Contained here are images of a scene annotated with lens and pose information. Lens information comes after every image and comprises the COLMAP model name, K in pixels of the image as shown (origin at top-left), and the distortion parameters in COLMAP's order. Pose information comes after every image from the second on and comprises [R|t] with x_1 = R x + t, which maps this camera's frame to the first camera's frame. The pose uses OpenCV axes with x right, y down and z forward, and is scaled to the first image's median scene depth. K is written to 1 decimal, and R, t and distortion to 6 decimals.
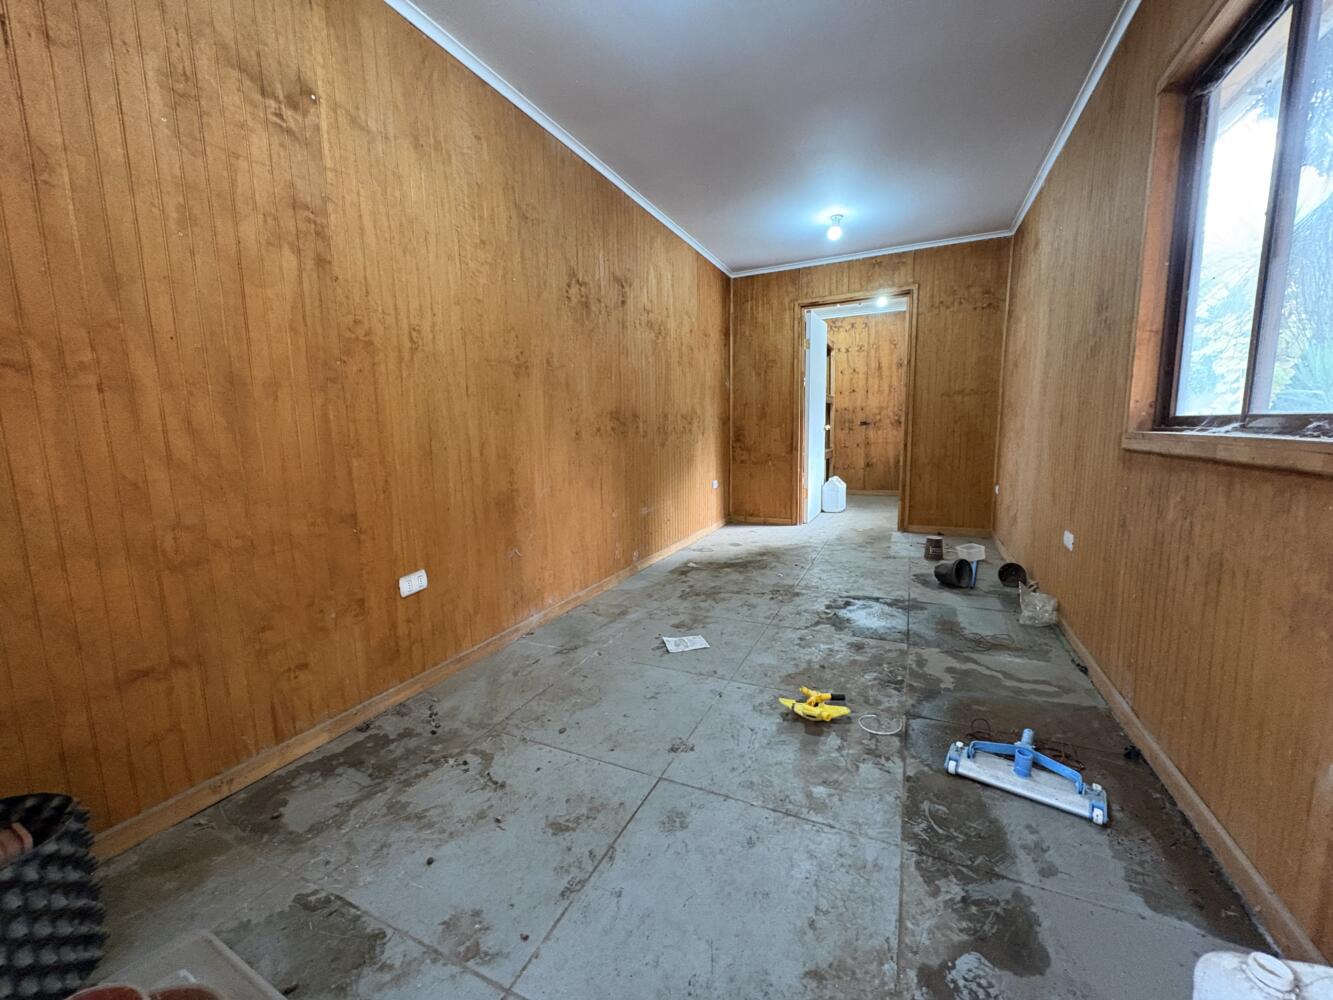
lens RADIAL K [[526.1, 0, 671.1], [0, 526.1, 498.6], [0, 0, 1]] dist [0.000014, -0.000376]
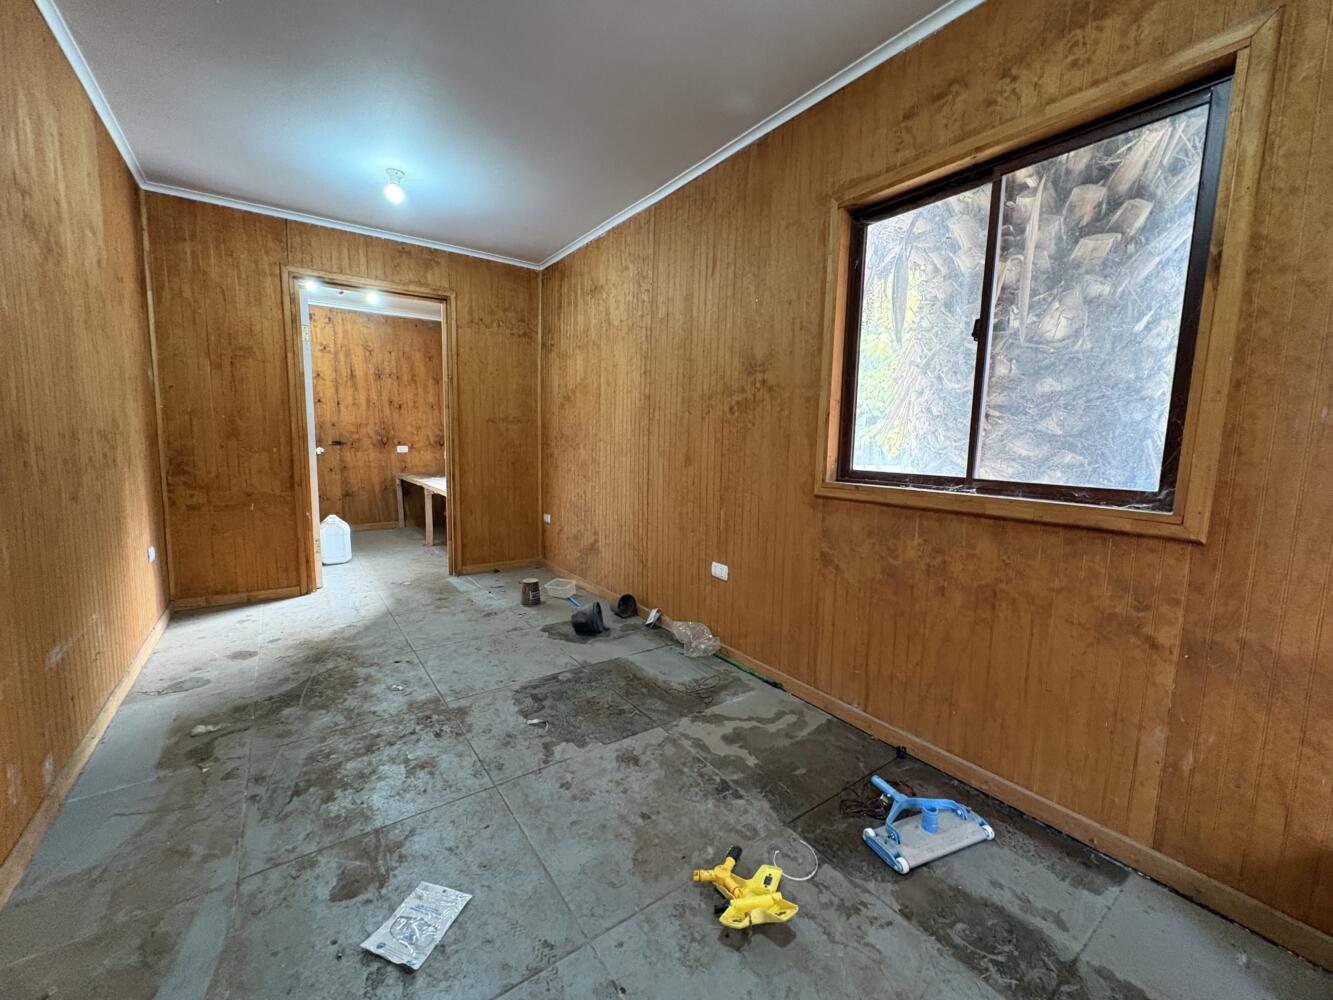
lens RADIAL K [[526.1, 0, 663.6], [0, 526.1, 500.2], [0, 0, 1]] dist [0.000014, -0.000376]
pose [[0.496477, -0.067979, 0.865384, -0.169937], [0.085710, 0.995896, 0.029059, -0.074097], [-0.863808, 0.059745, 0.500266, 0.353066]]
